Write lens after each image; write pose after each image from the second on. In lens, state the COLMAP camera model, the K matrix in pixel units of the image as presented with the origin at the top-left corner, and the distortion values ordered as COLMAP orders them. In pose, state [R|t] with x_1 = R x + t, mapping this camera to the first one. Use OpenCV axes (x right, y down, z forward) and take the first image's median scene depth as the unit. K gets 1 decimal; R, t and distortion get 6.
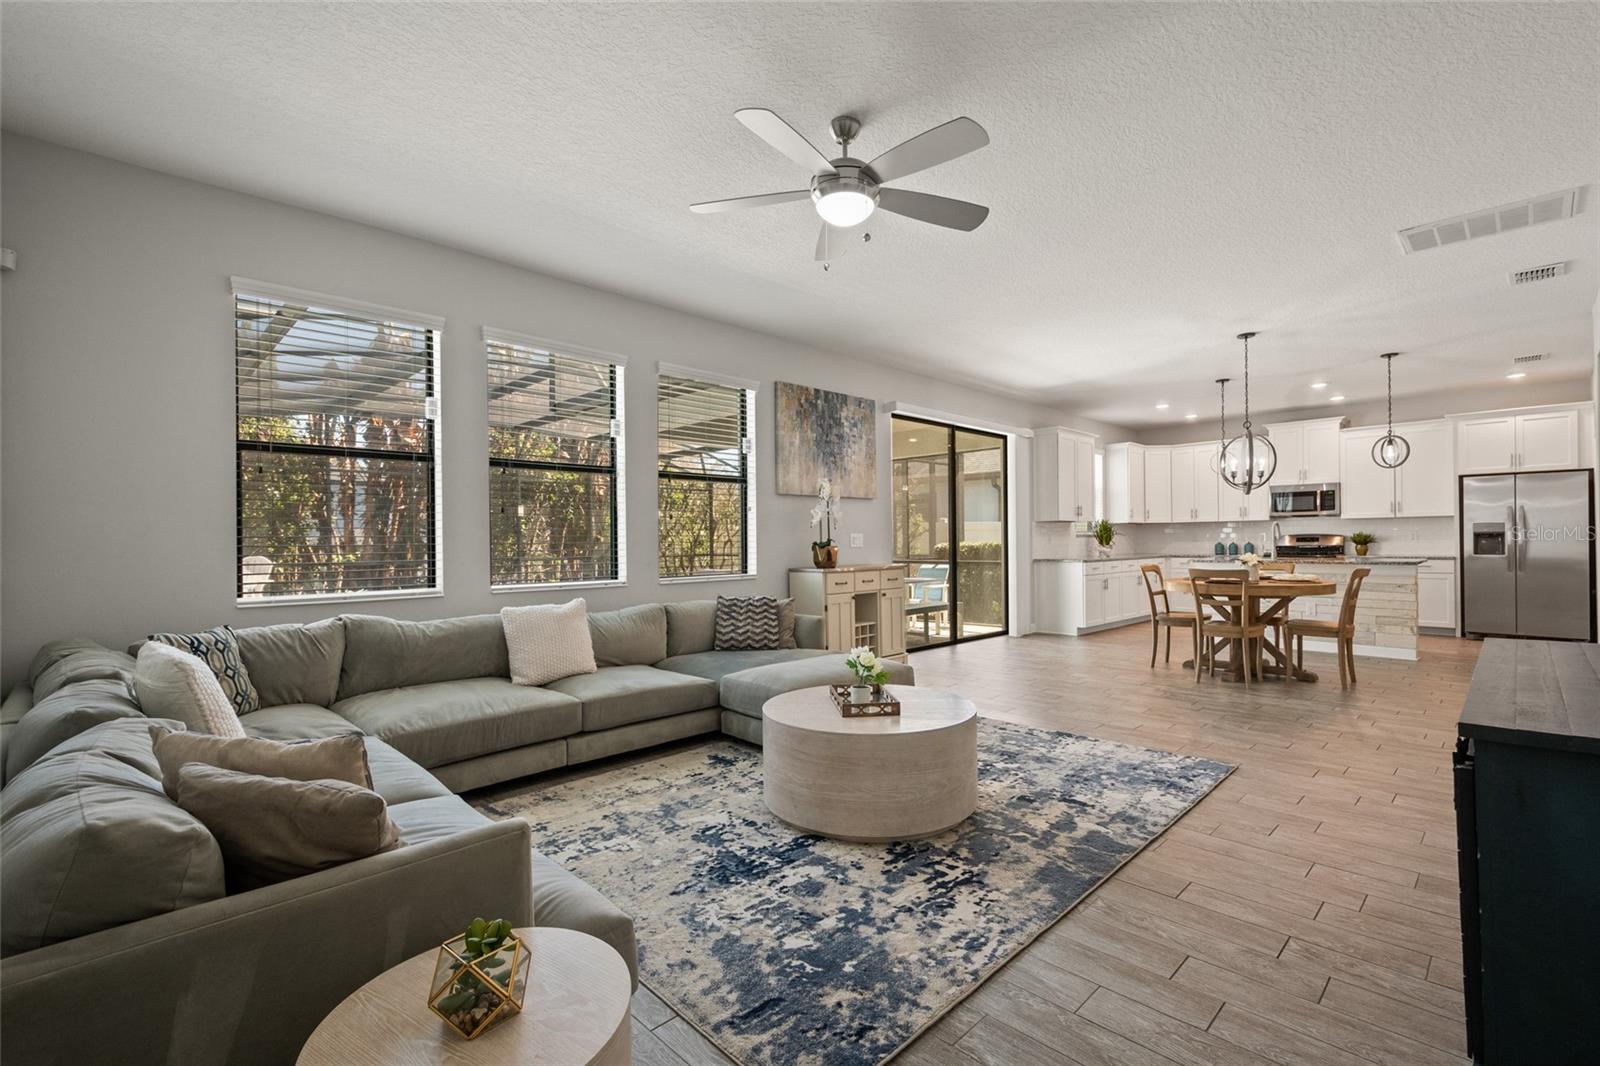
lens RADIAL K [[723.9, 0, 805.5], [0, 723.9, 535.8], [0, 0, 1]] dist [0.001551, 0.000228]
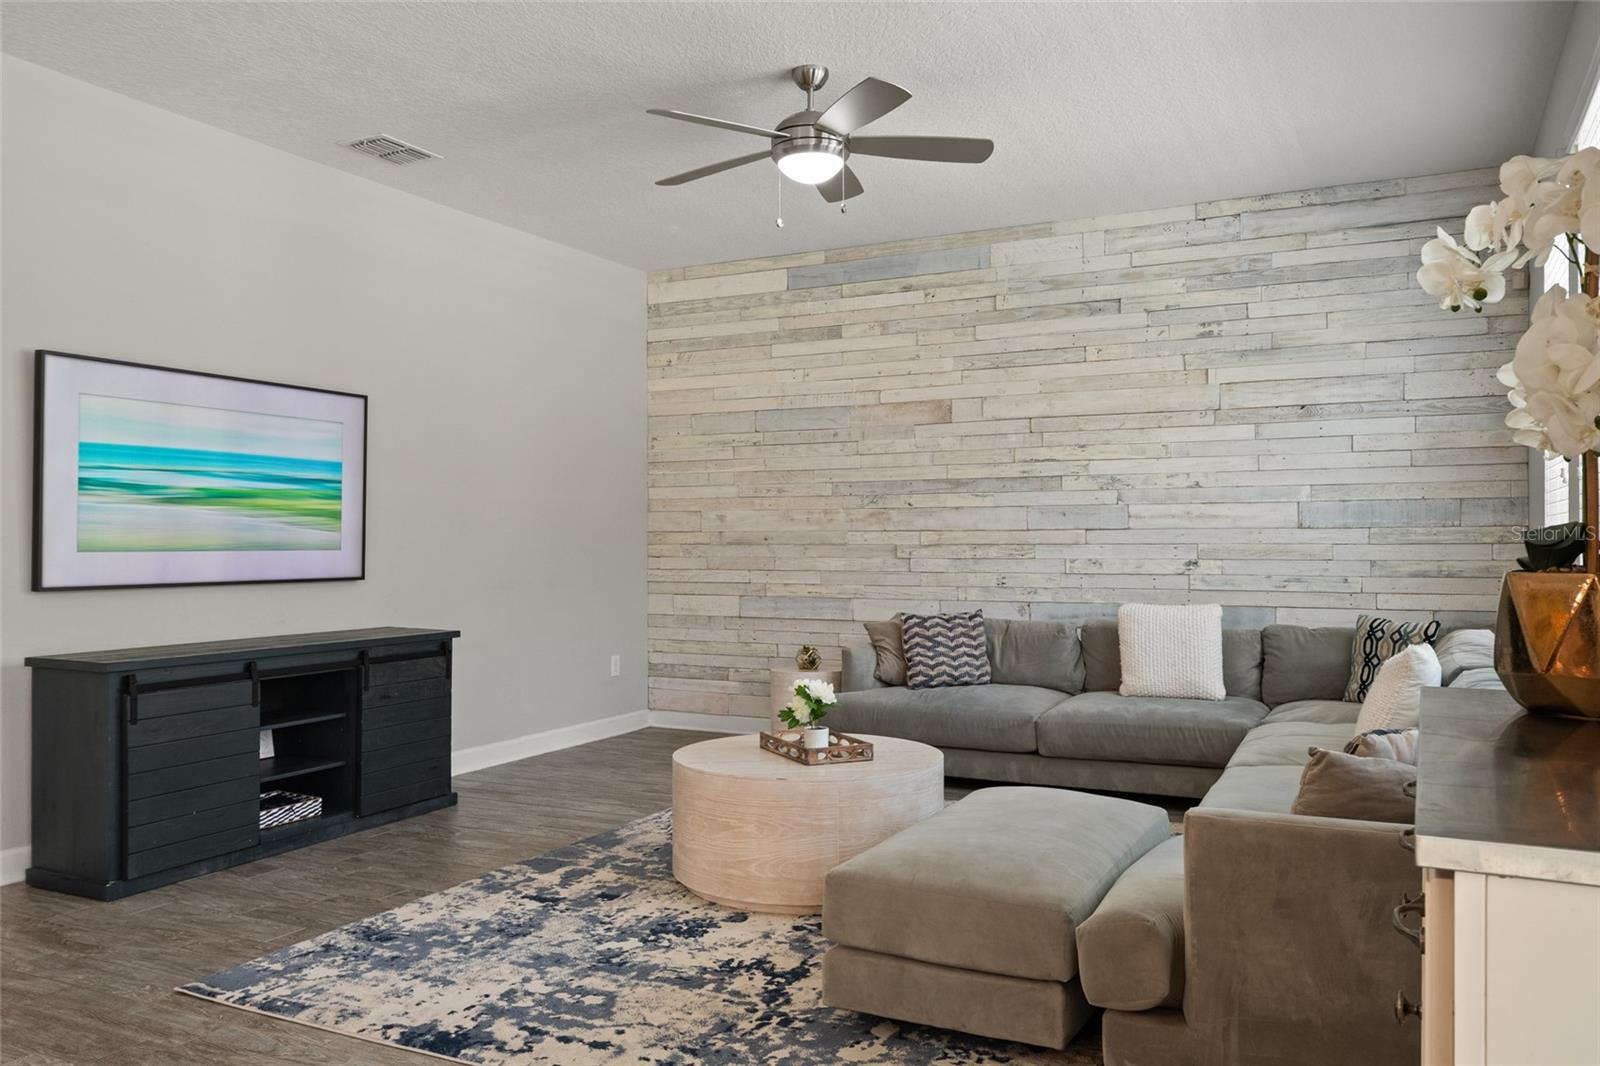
lens RADIAL K [[1188.7, 0, 801.4], [0, 1188.7, 535.8], [0, 0, 1]] dist [-0.002026, 0.000580]
pose [[-0.947417, 0.010016, -0.319844, 0.466710], [0.014255, 0.999839, -0.010912, 0.010354], [0.319683, -0.014898, -0.947407, 2.061393]]
